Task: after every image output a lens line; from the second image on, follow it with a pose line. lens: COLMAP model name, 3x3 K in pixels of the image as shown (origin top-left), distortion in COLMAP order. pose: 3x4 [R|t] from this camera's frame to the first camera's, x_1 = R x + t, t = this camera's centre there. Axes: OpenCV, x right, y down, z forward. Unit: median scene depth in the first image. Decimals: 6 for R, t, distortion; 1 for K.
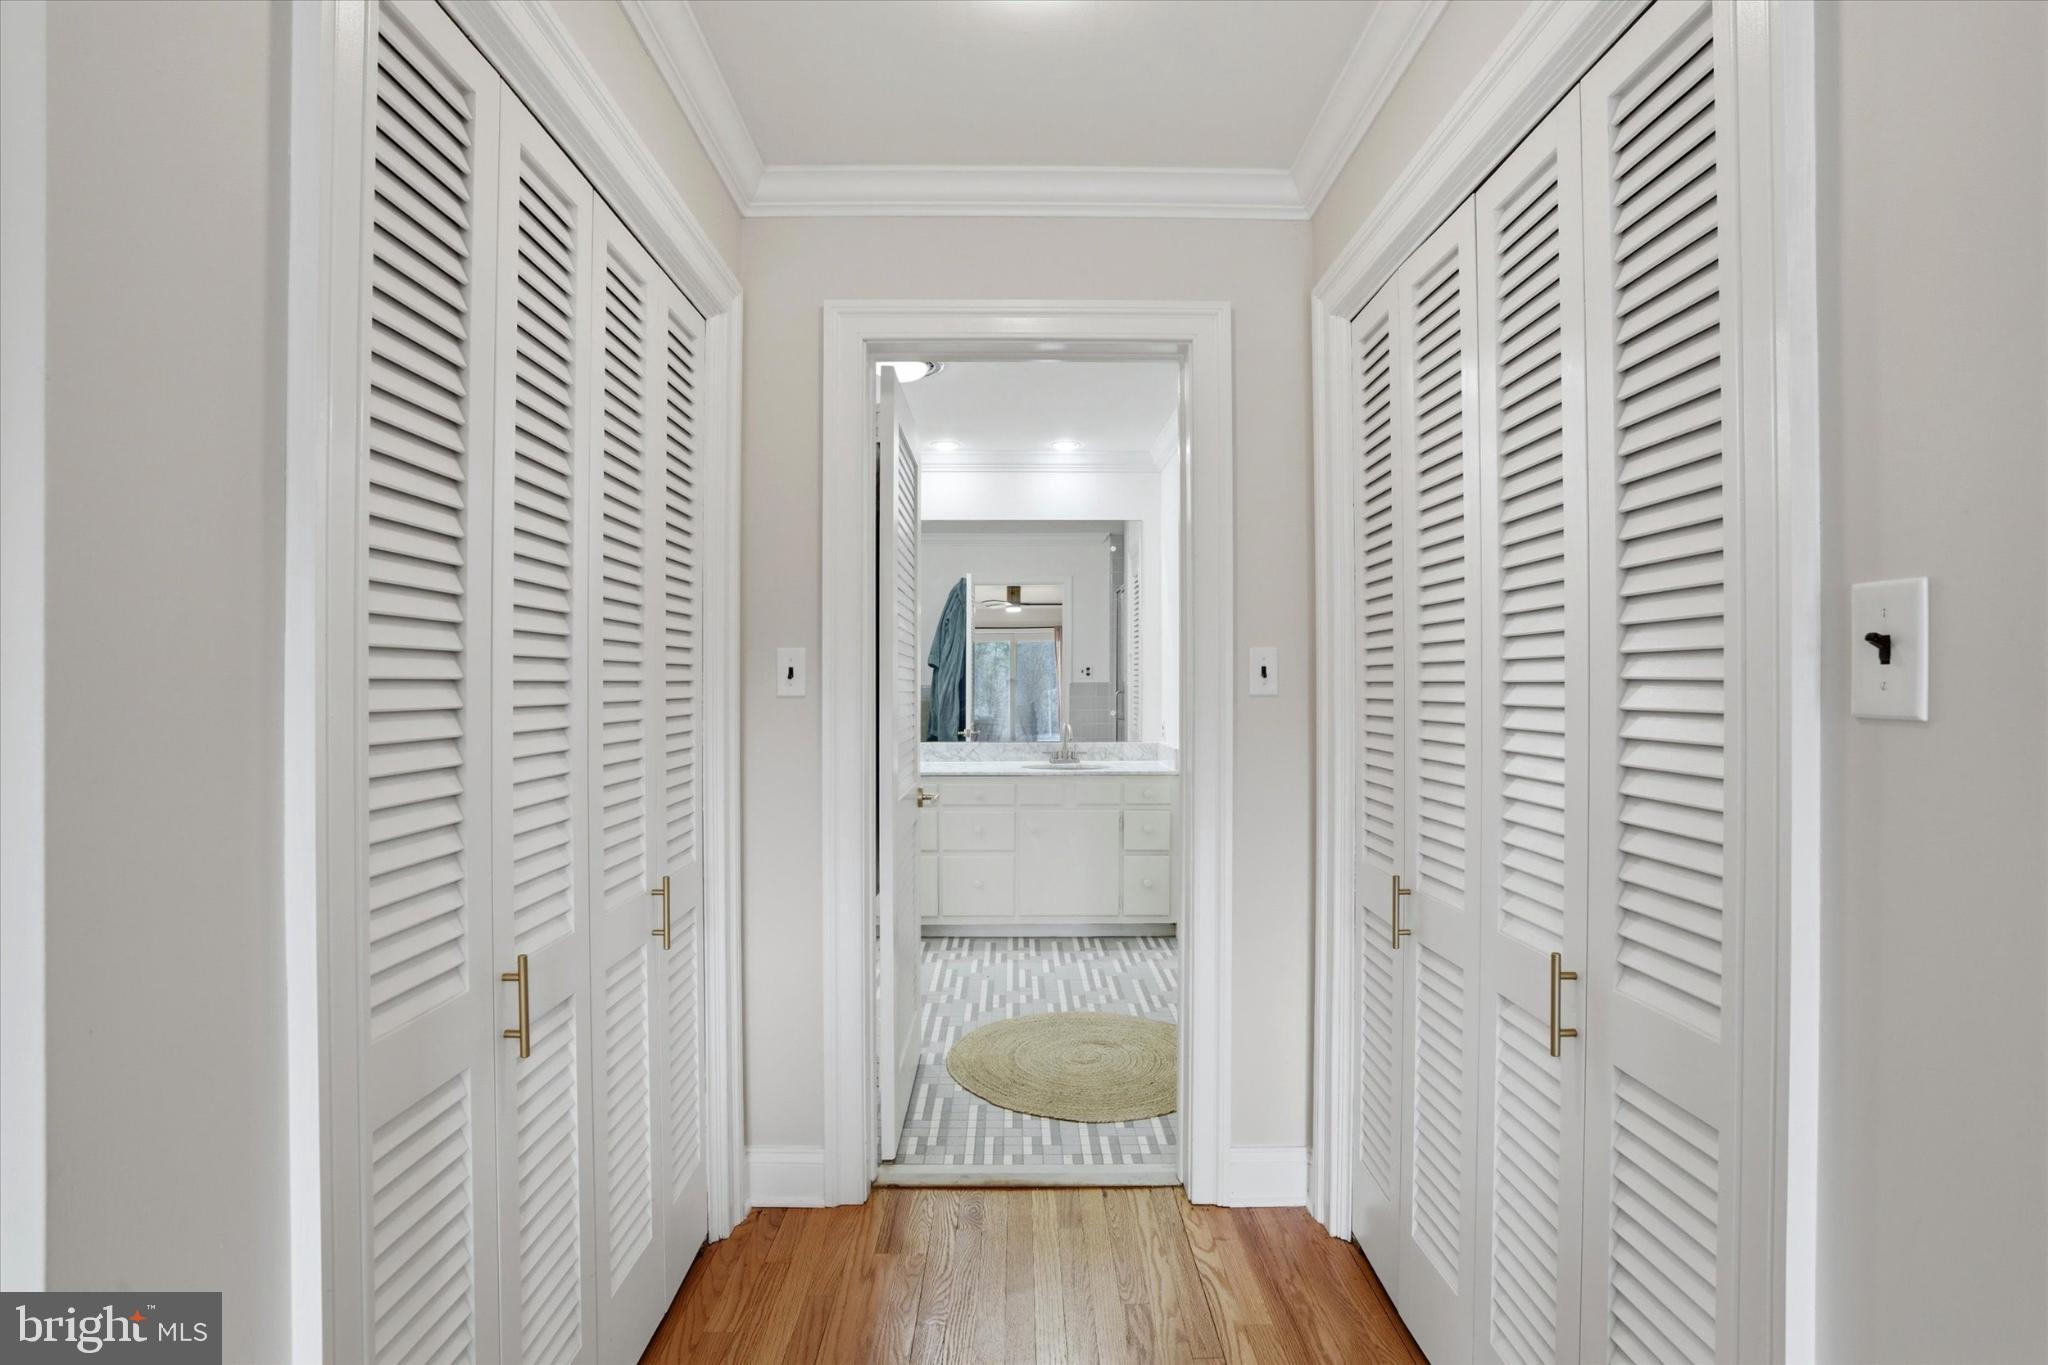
lens RADIAL K [[987.1, 0, 1018.7], [0, 987.1, 682.1], [0, 0, 1]] dist [-0.077141, 0.034773]
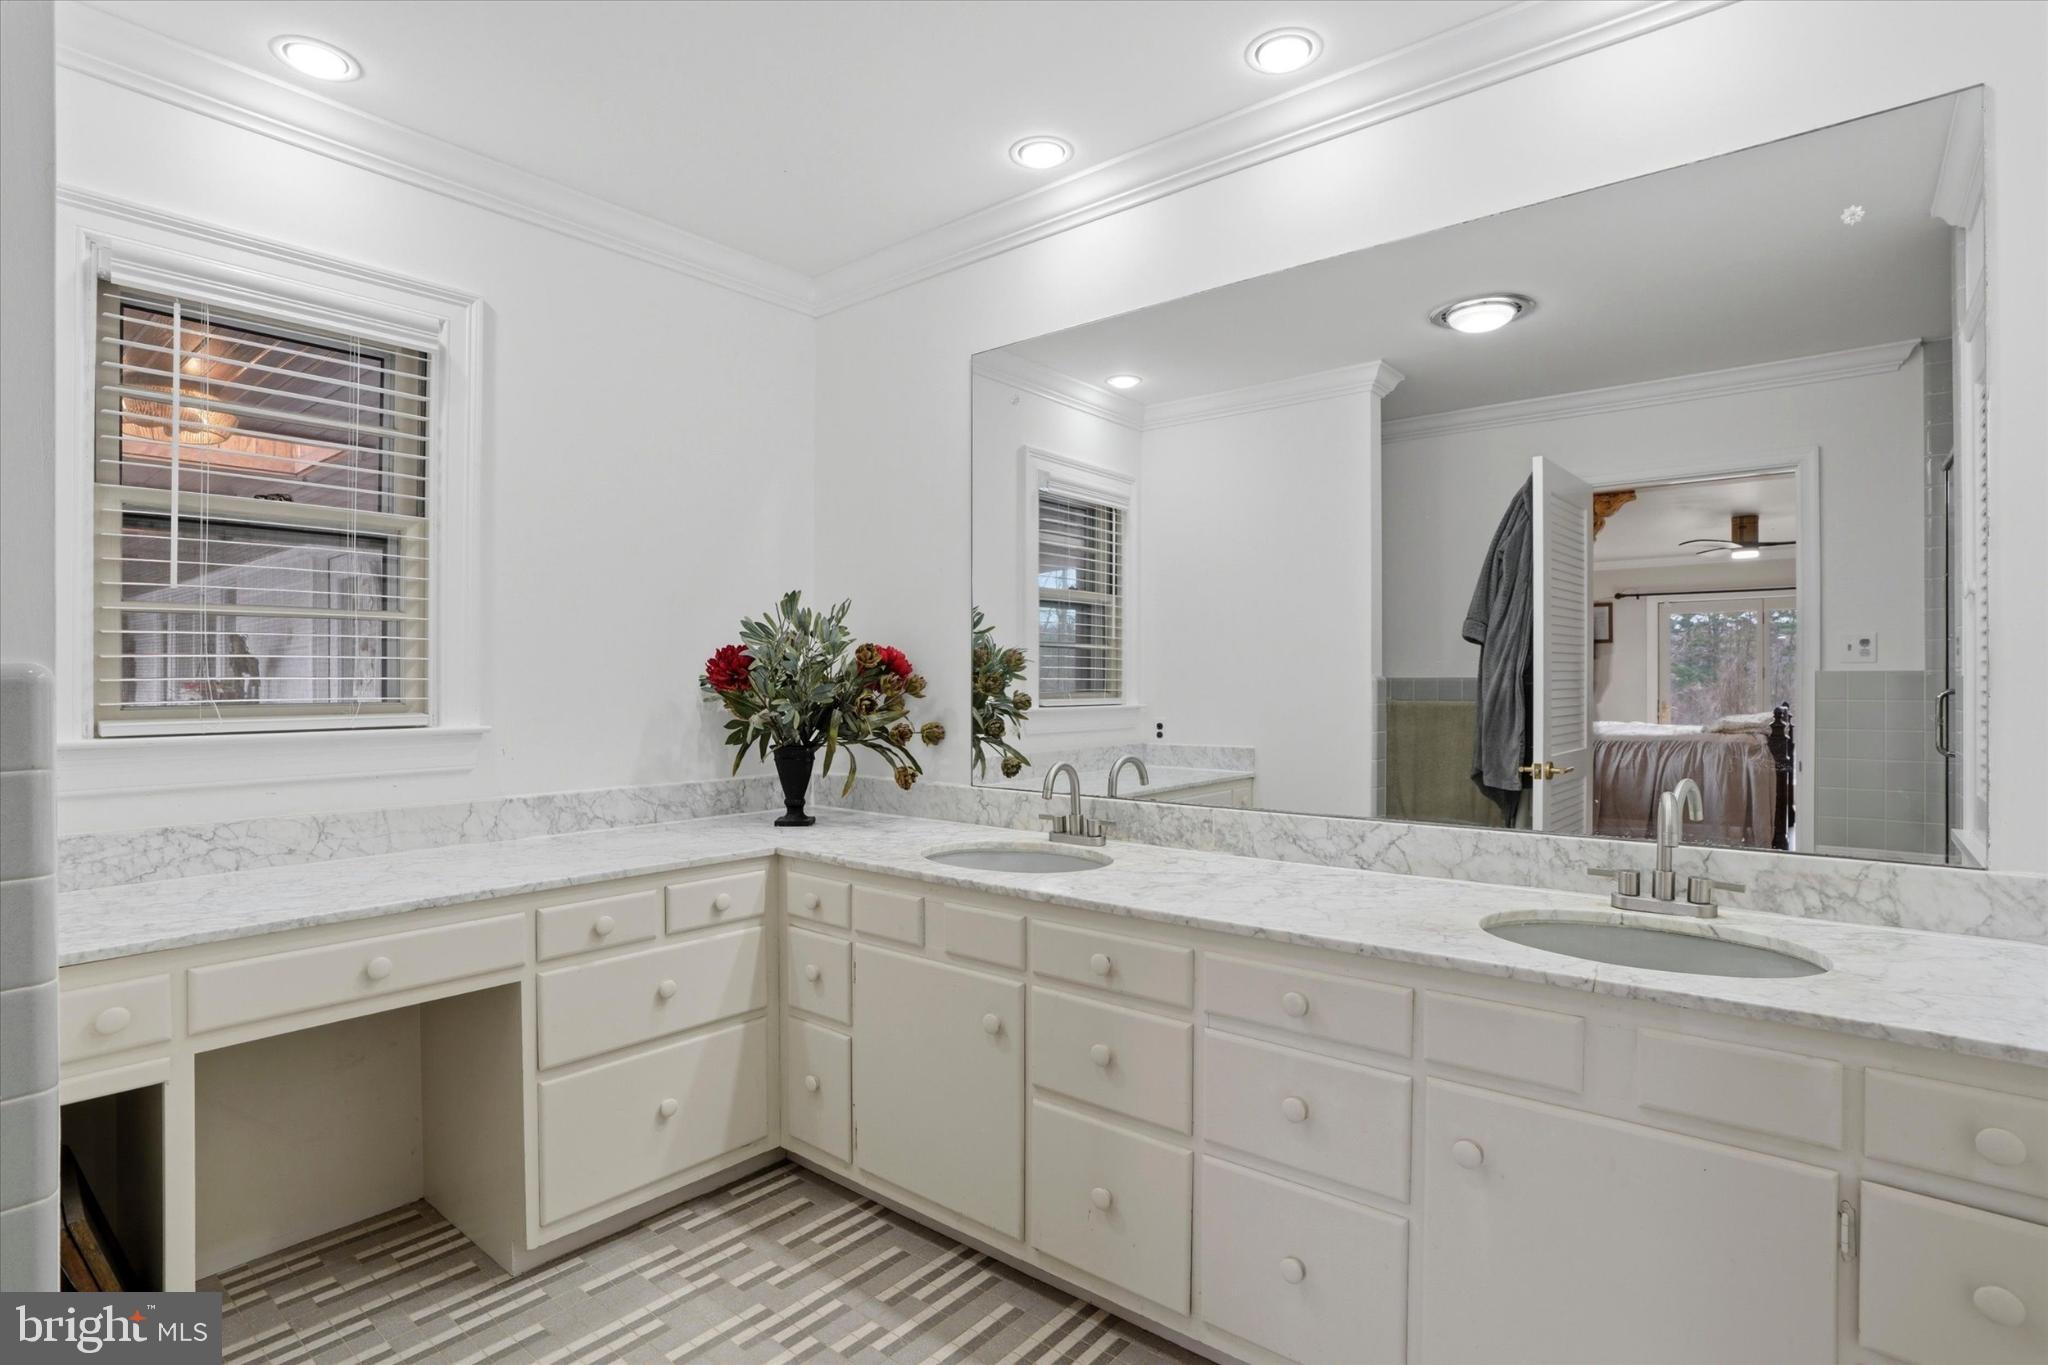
lens RADIAL K [[987.1, 0, 1018.7], [0, 987.1, 682.1], [0, 0, 1]] dist [-0.077141, 0.034773]
pose [[0.757169, 0.002231, -0.653215, 0.068390], [0.000421, 0.999992, 0.003903, 0.003173], [0.653218, -0.003230, 0.757163, 0.459788]]
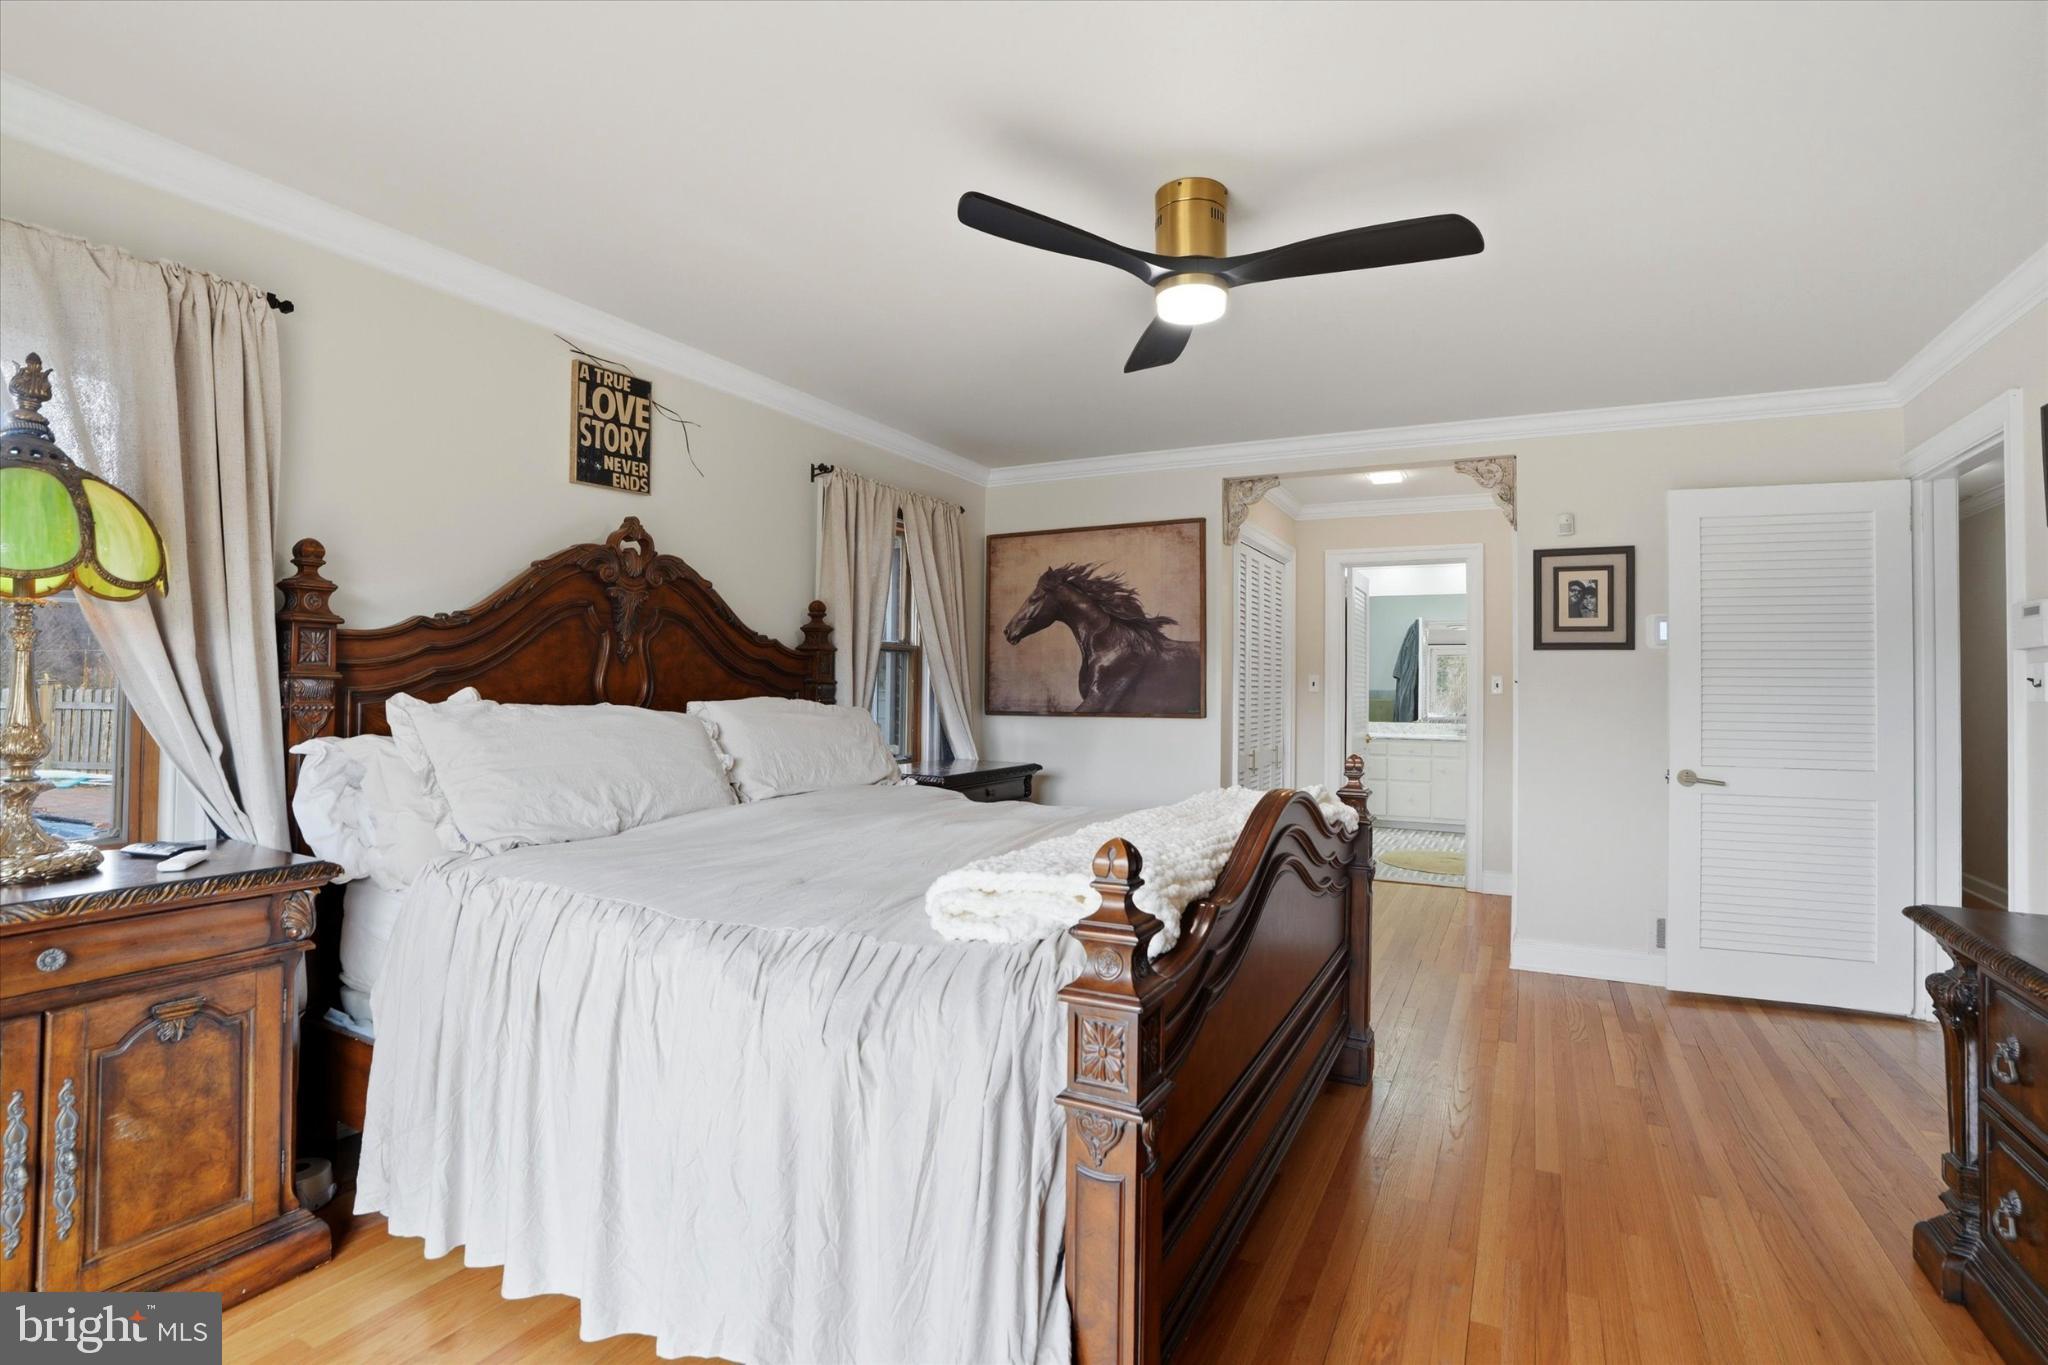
lens RADIAL K [[987.1, 0, 1018.7], [0, 987.1, 682.1], [0, 0, 1]] dist [-0.077141, 0.034773]
pose [[0.879632, 0.004972, -0.475629, 0.123199], [-0.007442, 0.999967, -0.003311, 0.000251], [0.475597, 0.006452, 0.879640, -0.641677]]
